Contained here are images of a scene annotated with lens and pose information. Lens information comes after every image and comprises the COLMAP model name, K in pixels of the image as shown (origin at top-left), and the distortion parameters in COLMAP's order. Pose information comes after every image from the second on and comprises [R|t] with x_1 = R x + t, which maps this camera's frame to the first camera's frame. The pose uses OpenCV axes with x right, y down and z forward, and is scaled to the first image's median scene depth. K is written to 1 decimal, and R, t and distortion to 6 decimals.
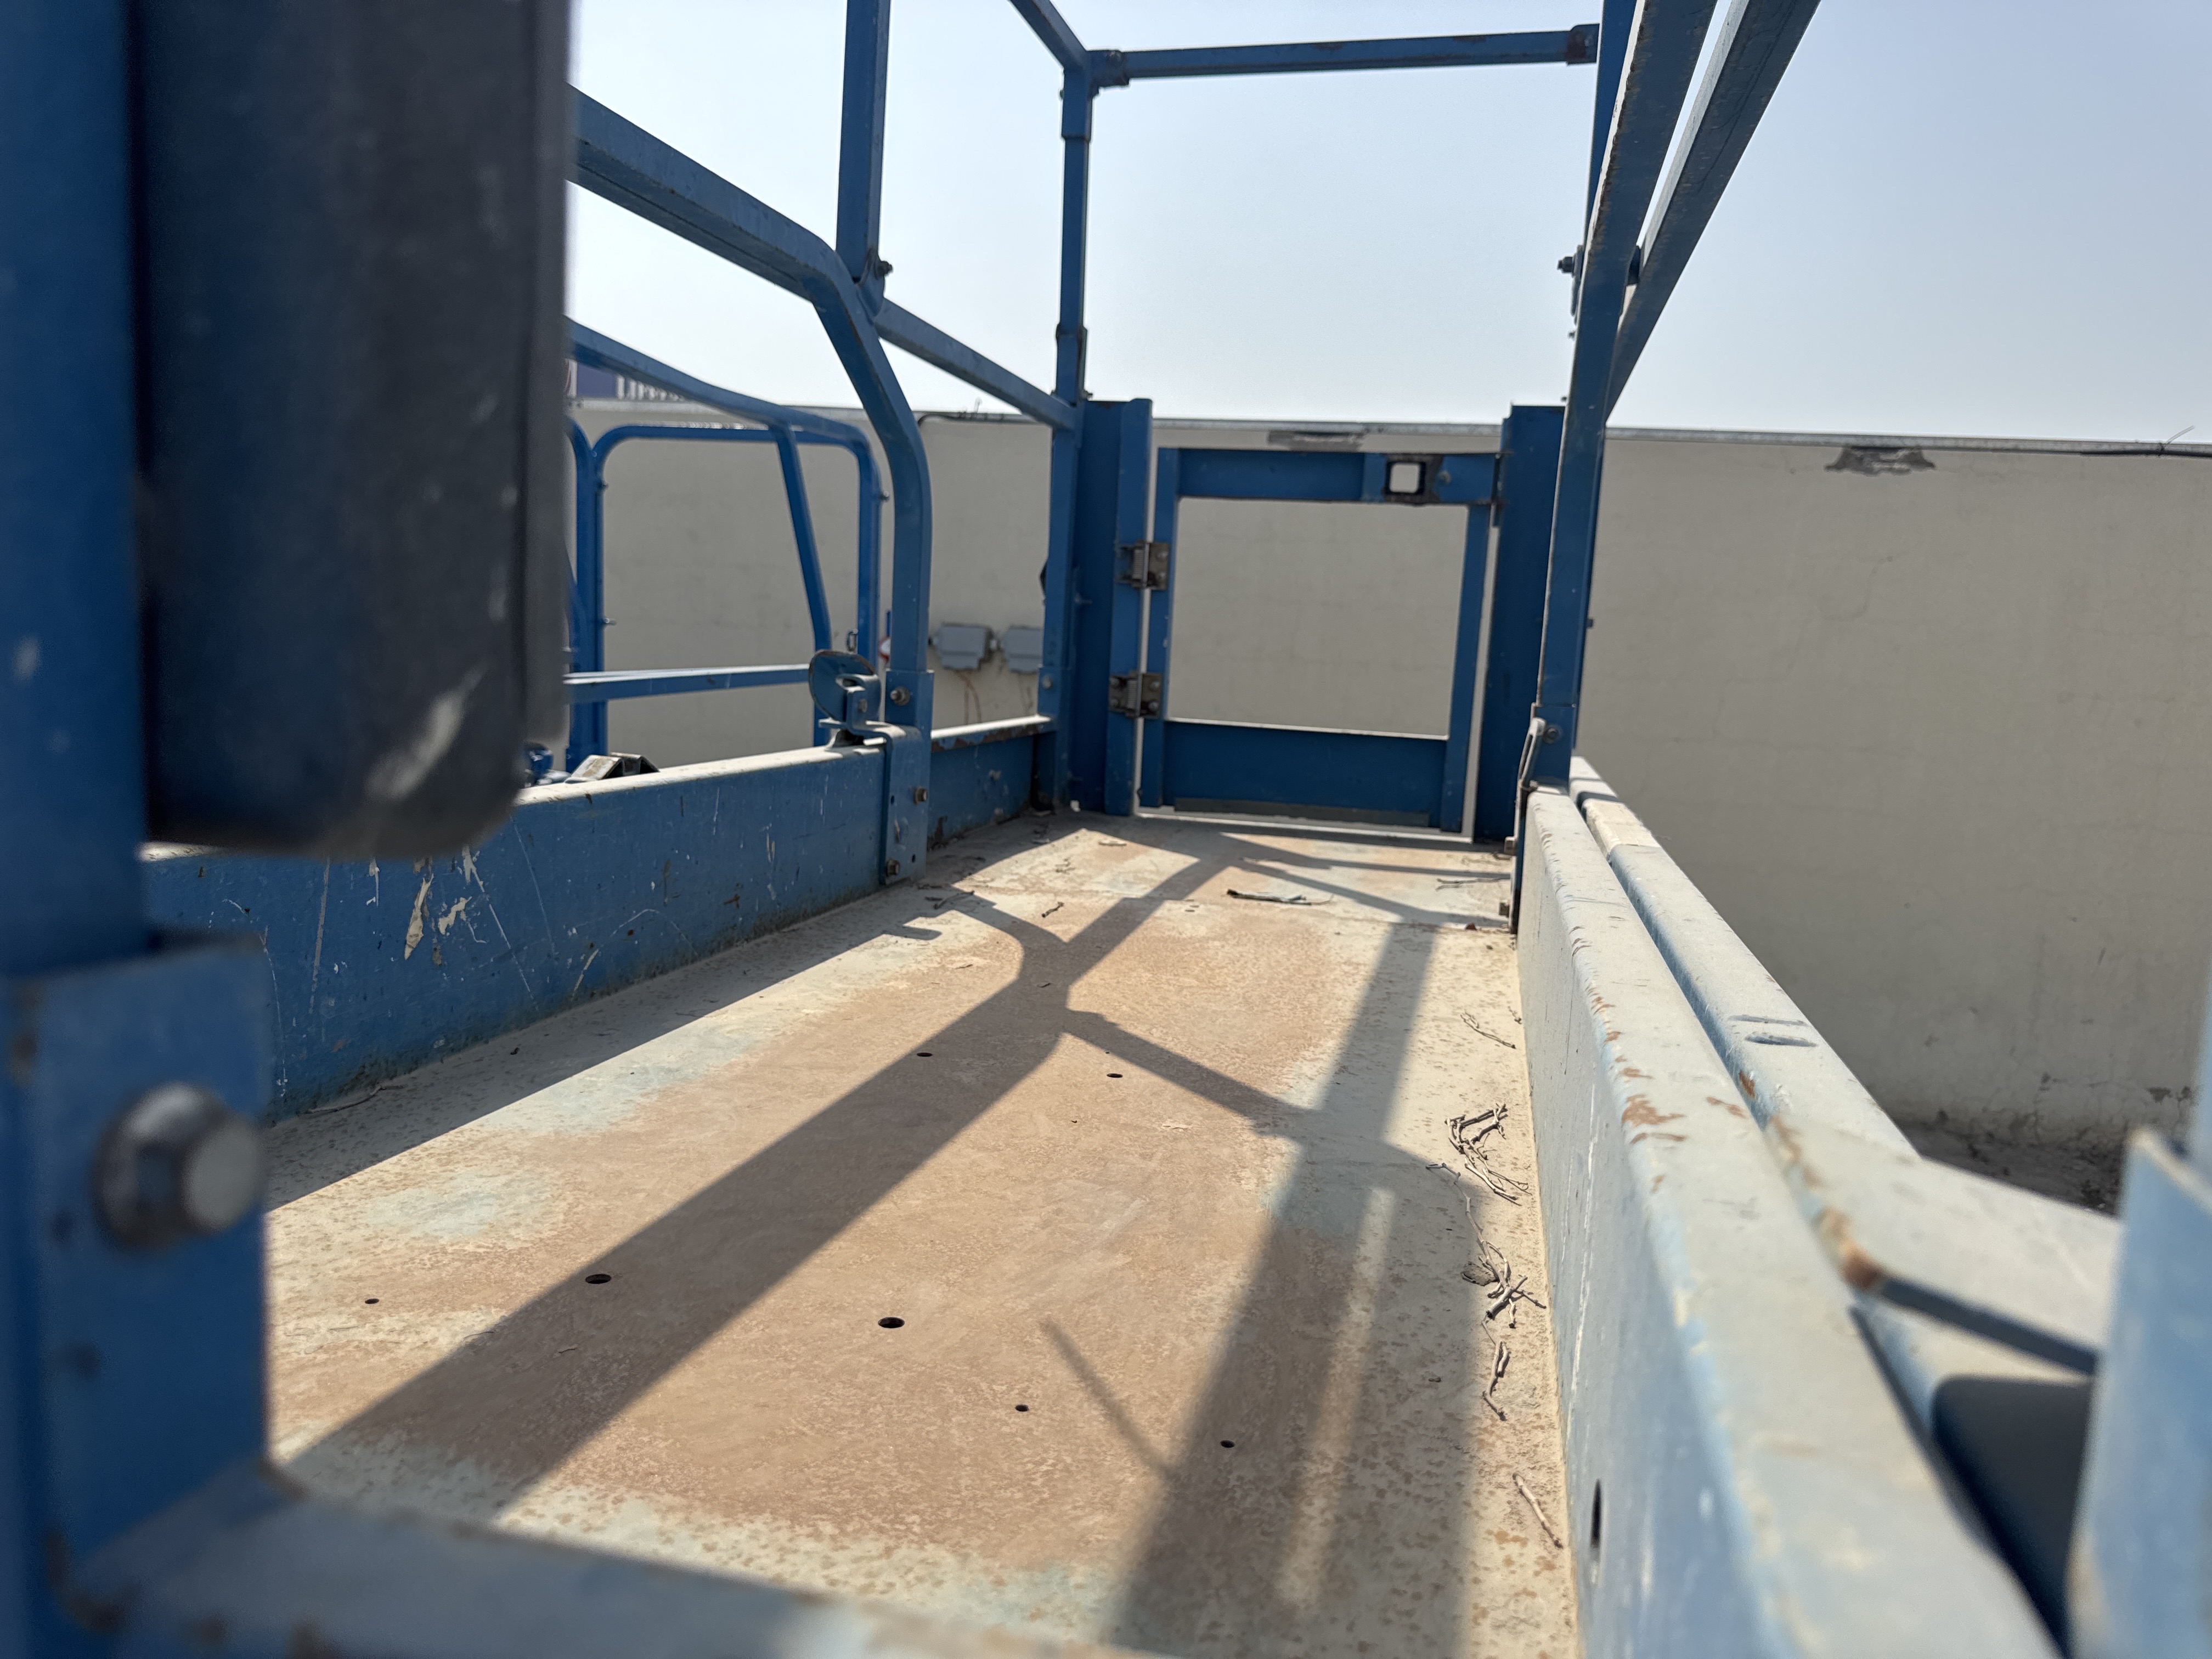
lens RADIAL K [[1577.6, 0, 1105.3], [0, 1577.6, 841.7], [0, 0, 1]] dist [0.121623, -0.213660]
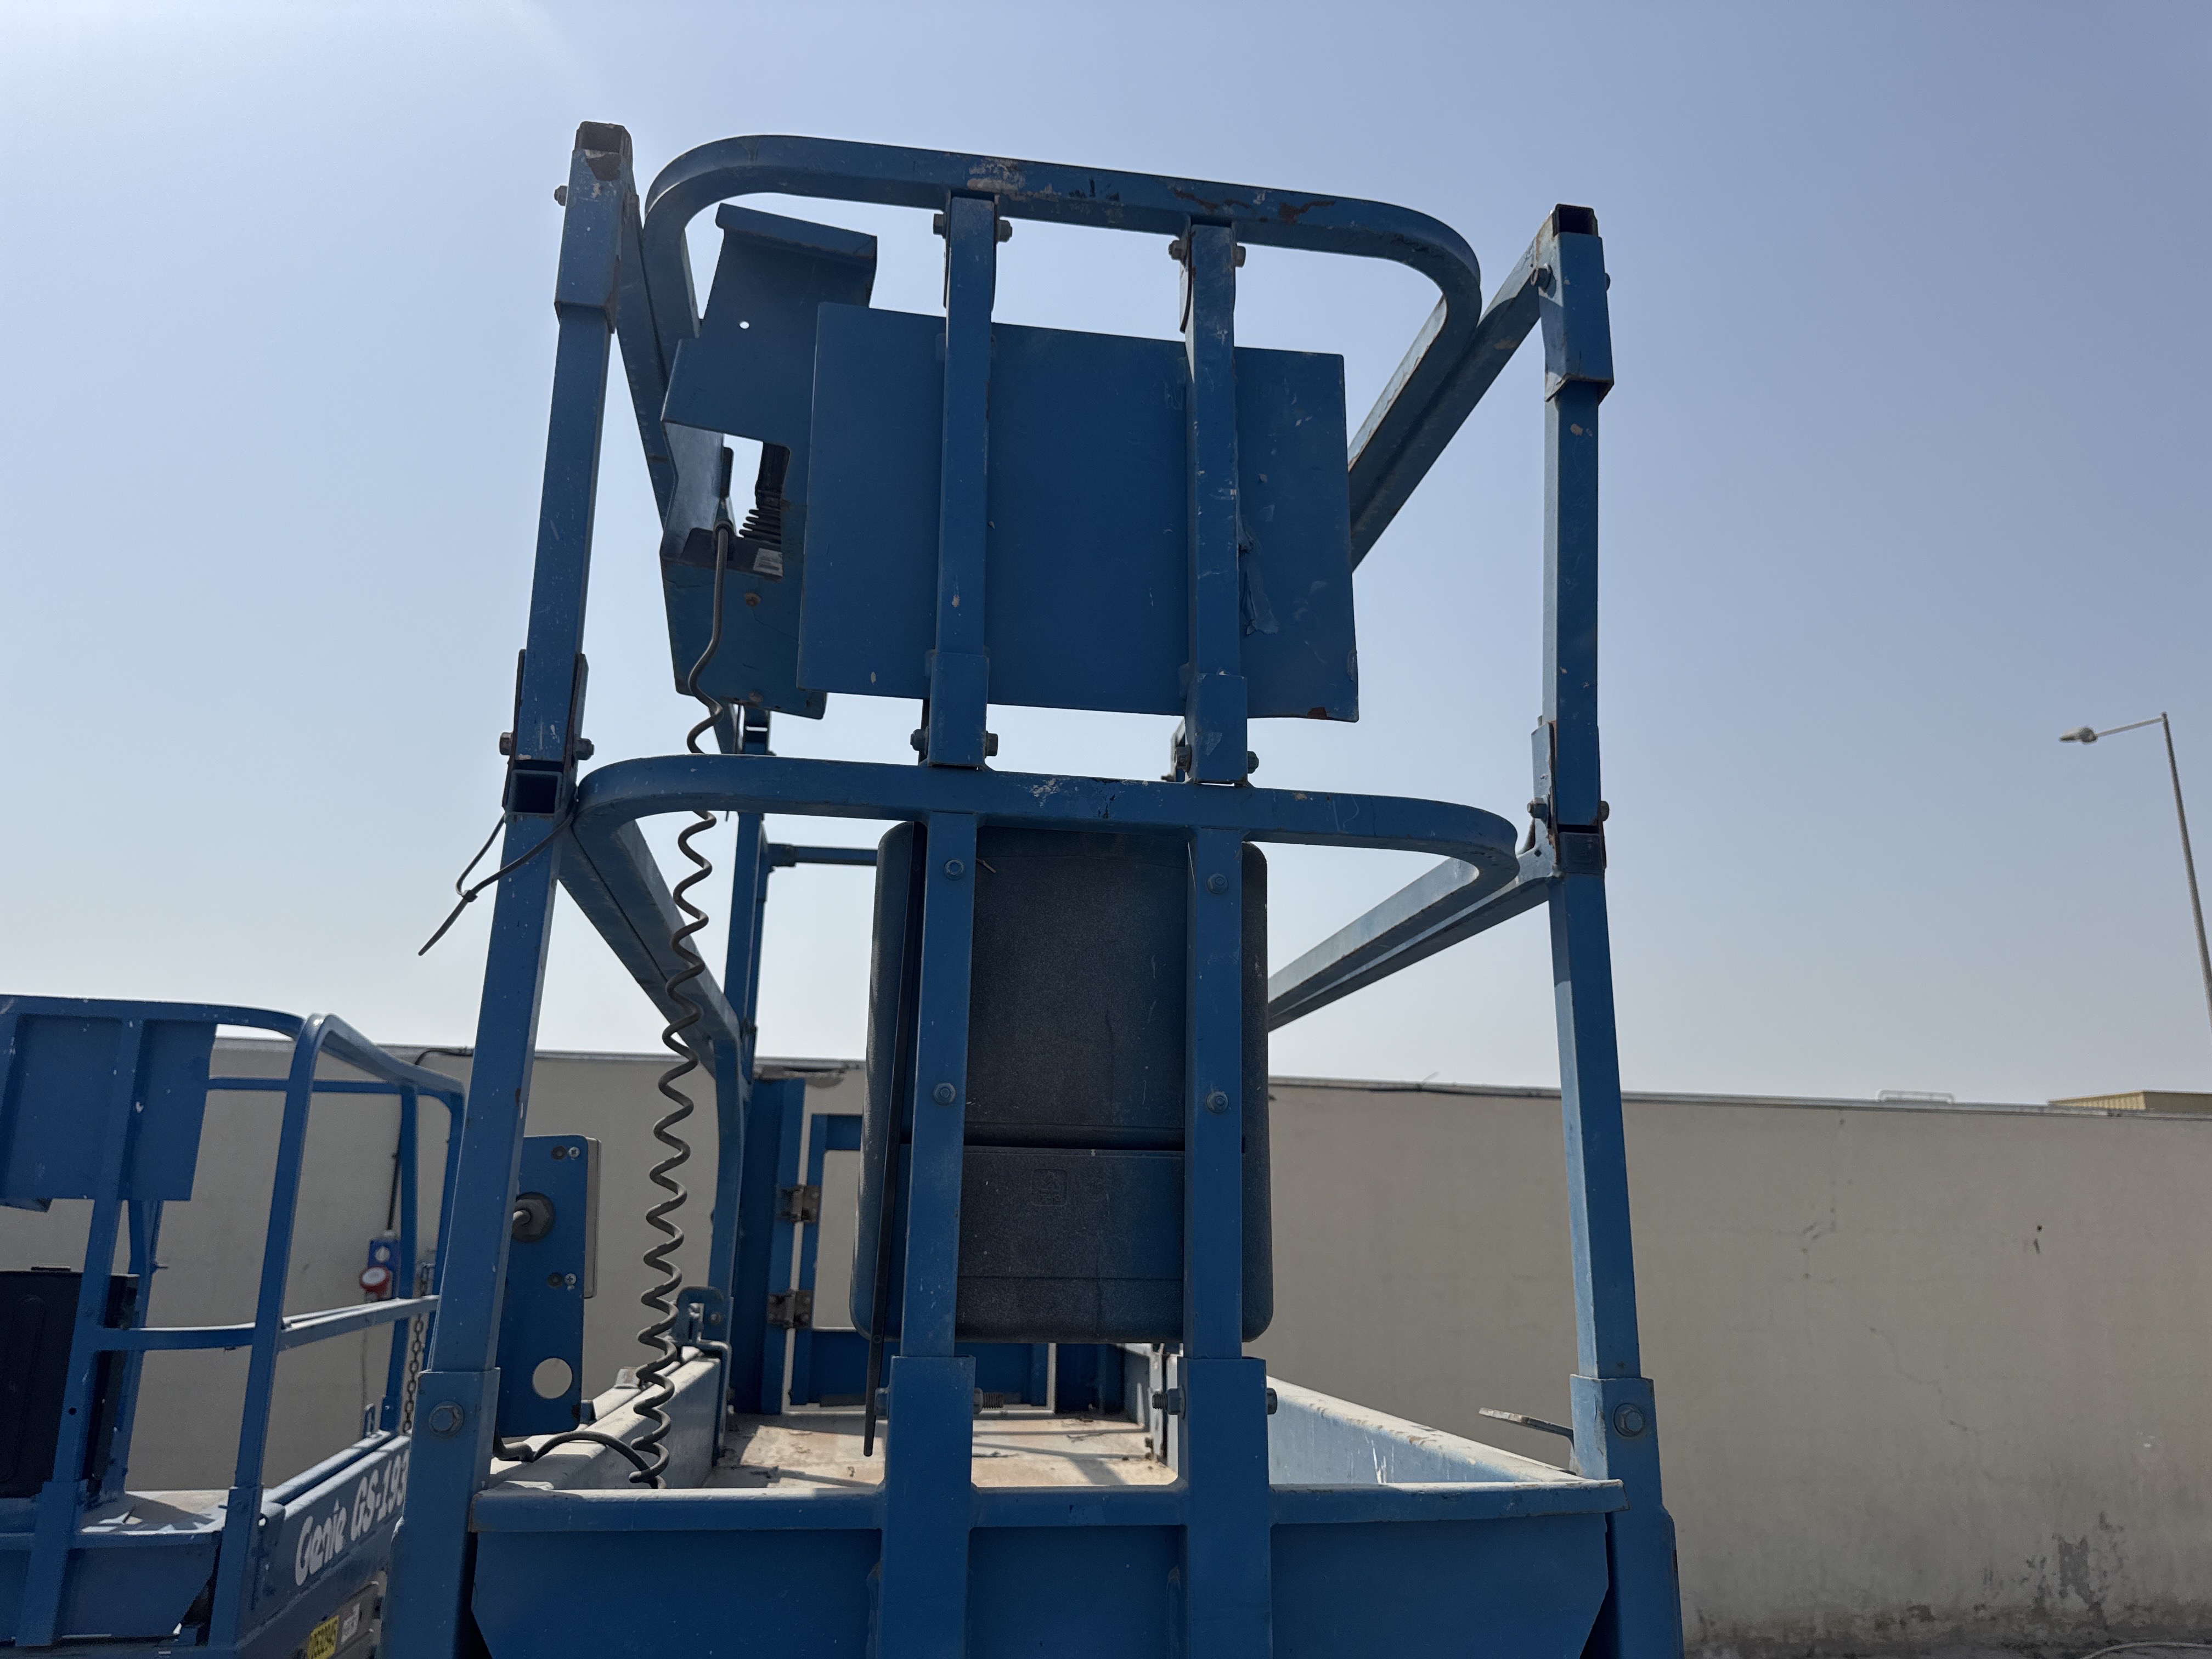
lens RADIAL K [[1577.6, 0, 1105.3], [0, 1577.6, 841.7], [0, 0, 1]] dist [0.121623, -0.213660]
pose [[0.920698, 0.061182, 0.385451, -0.260376], [0.082684, 0.934638, -0.345854, 0.018299], [-0.381417, 0.350298, 0.855460, -0.303168]]
